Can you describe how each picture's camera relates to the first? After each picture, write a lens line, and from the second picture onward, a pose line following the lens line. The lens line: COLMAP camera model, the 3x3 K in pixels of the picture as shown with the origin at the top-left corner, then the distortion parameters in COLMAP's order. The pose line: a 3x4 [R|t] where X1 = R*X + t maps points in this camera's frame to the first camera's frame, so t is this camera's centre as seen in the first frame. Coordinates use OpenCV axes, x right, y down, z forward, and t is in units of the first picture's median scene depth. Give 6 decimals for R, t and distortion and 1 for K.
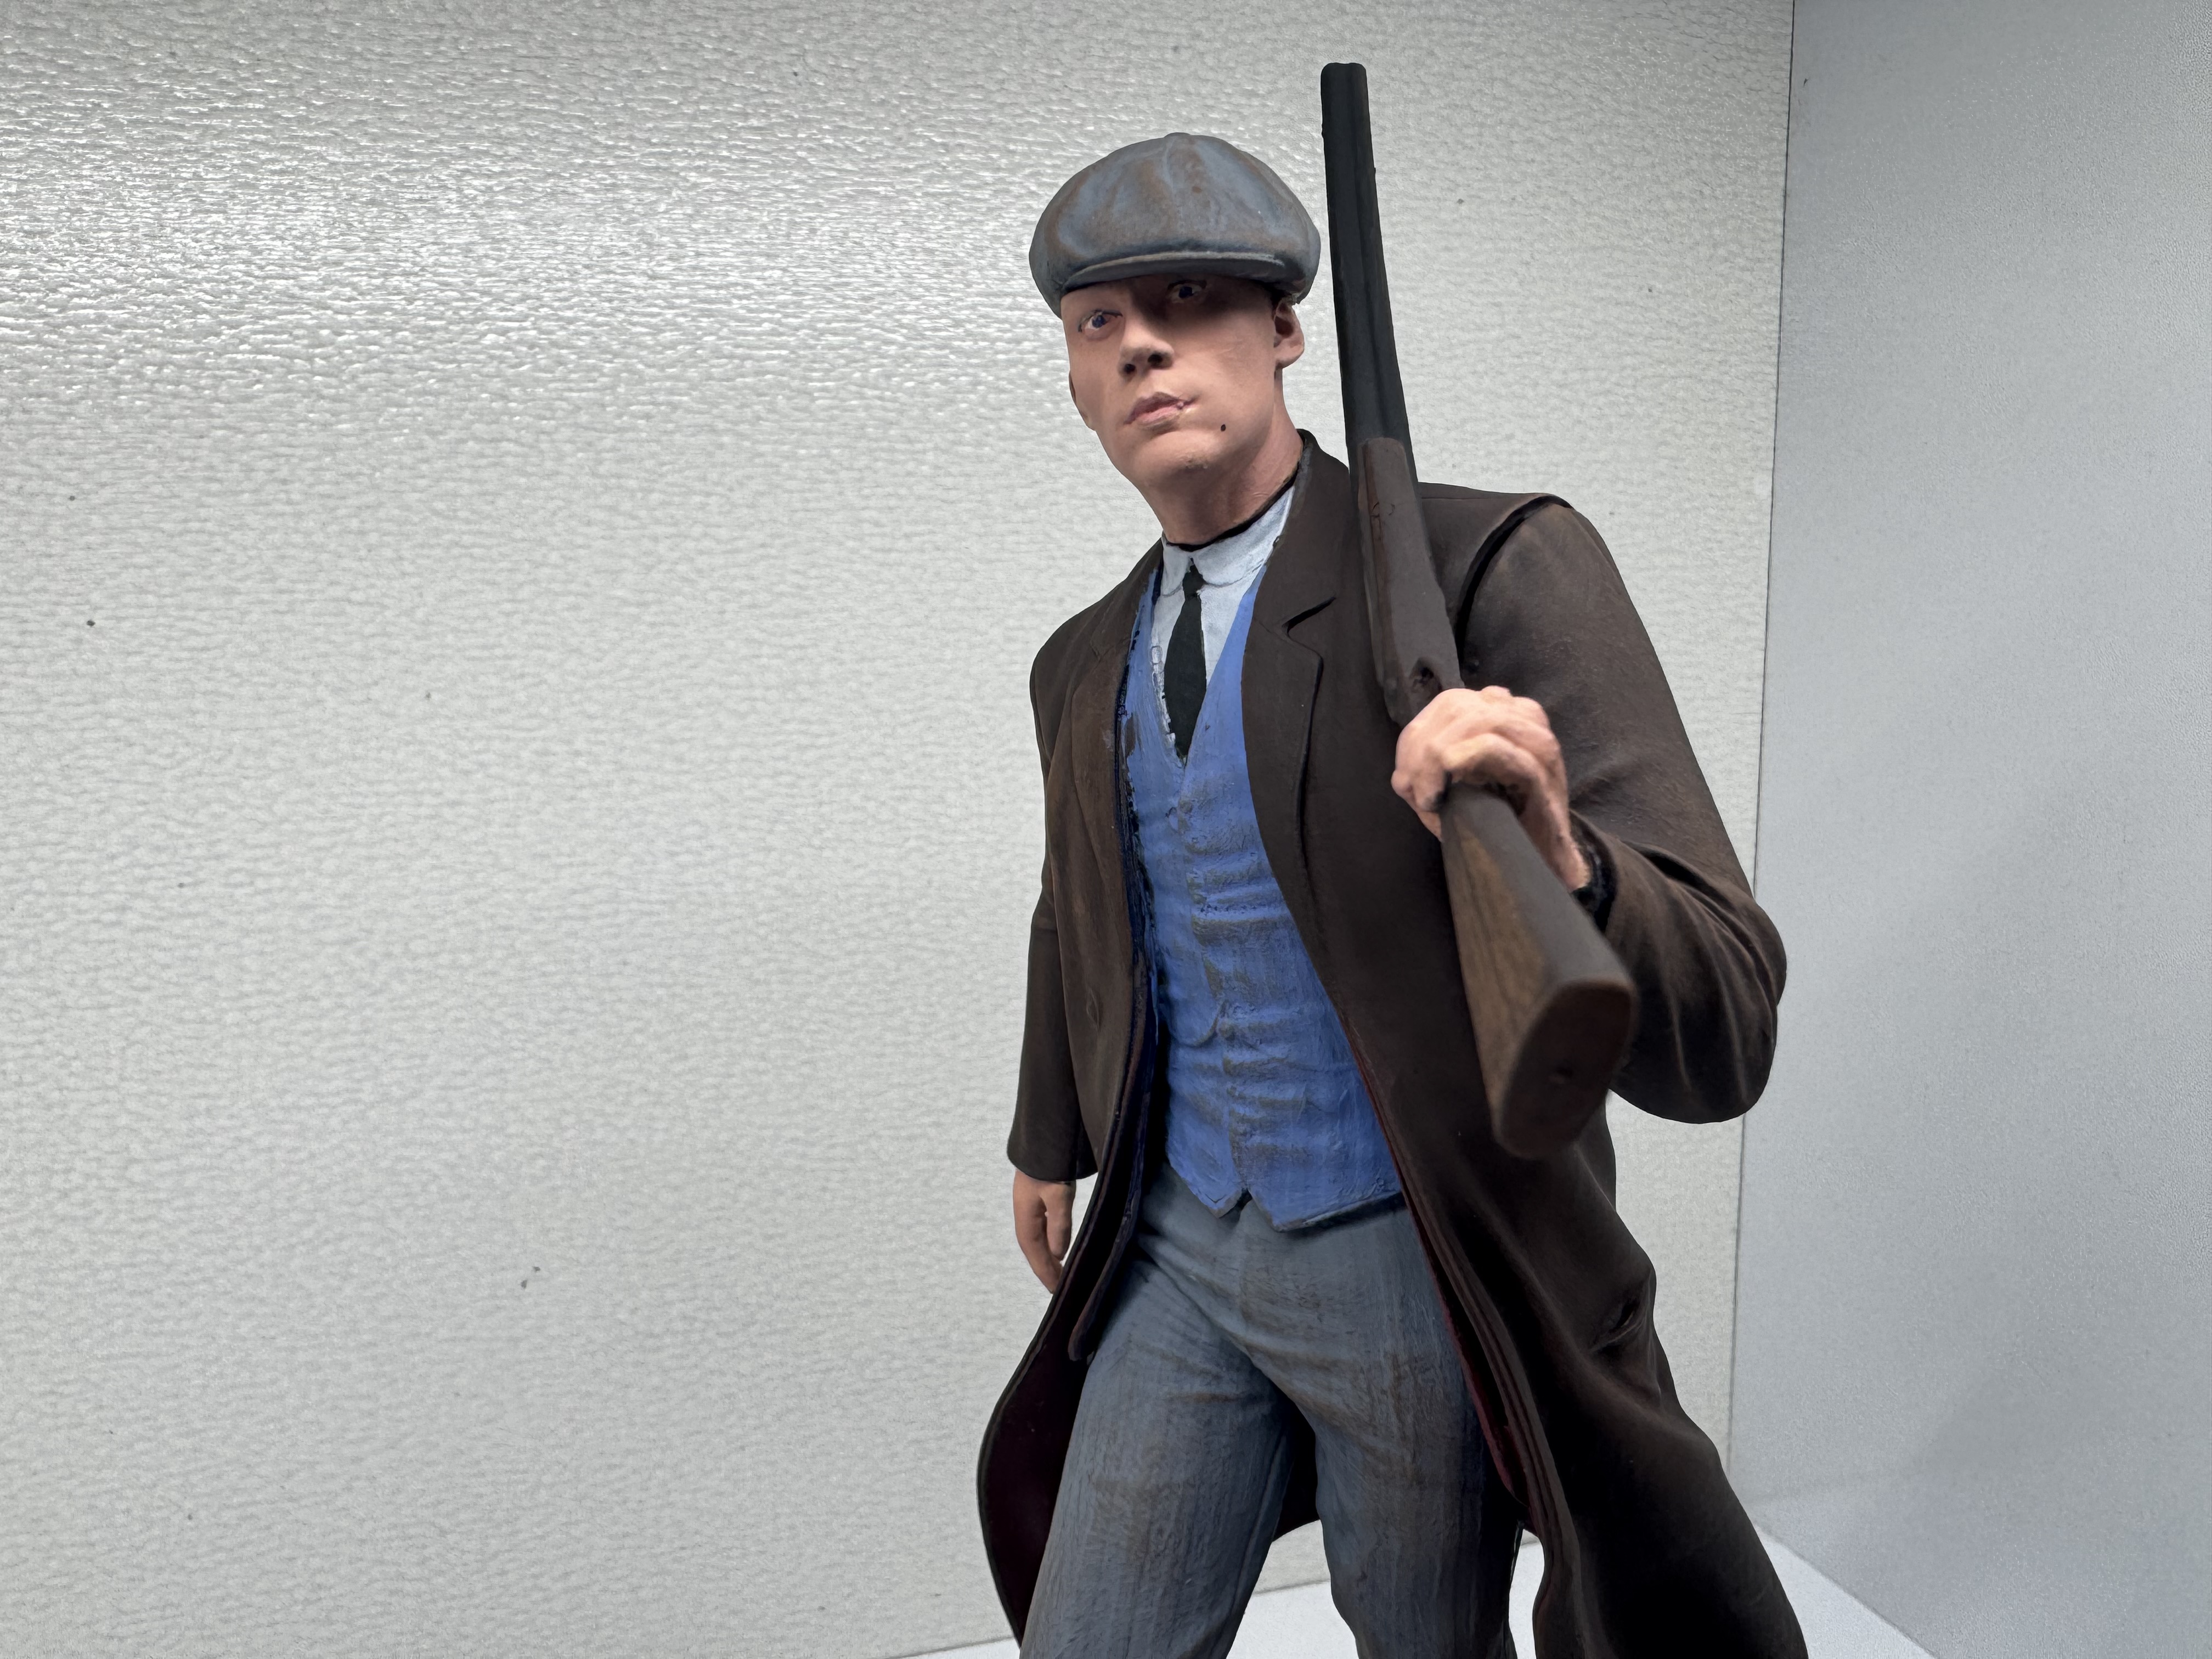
lens RADIAL K [[1558.8, 0, 1016.2], [0, 1558.8, 820.5], [0, 0, 1]] dist [-0.004294, -0.000402]
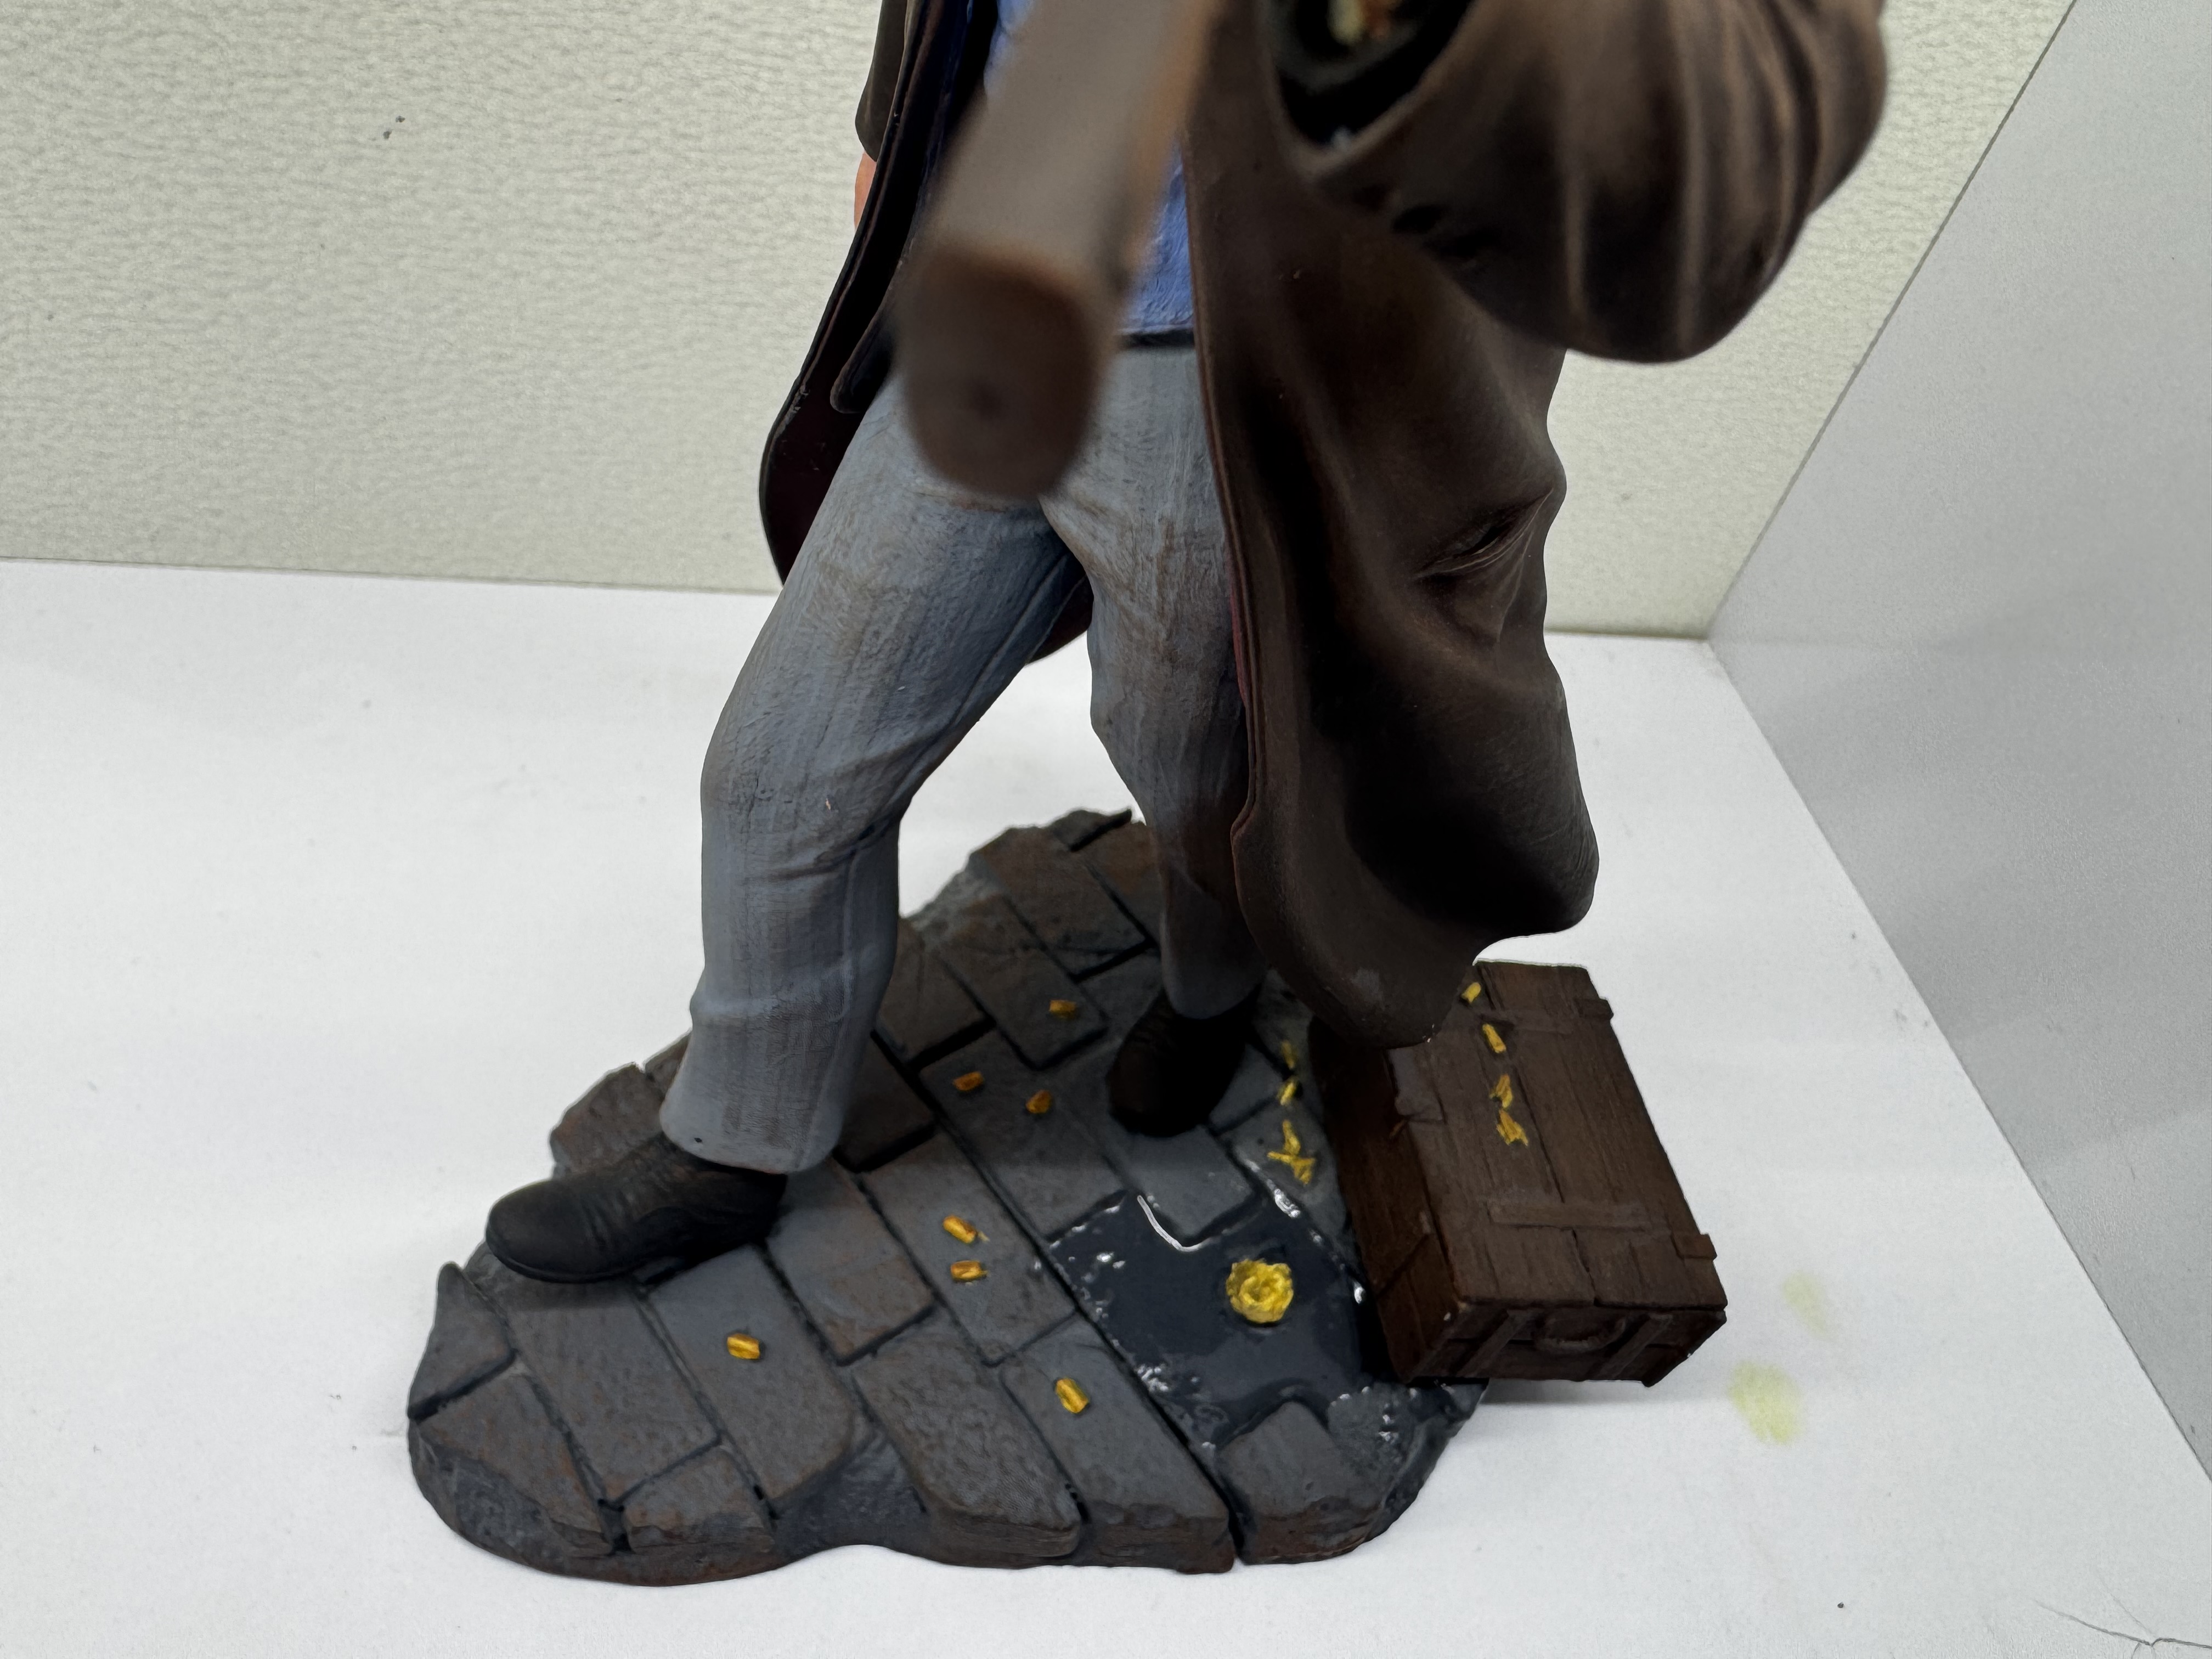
lens RADIAL K [[1558.8, 0, 1016.2], [0, 1558.8, 820.5], [0, 0, 1]] dist [-0.004294, -0.000402]
pose [[0.973994, 0.225627, -0.020699, 0.126412], [-0.161549, 0.755614, 0.634783, -0.015675], [0.158865, -0.614931, 0.772413, 0.170382]]
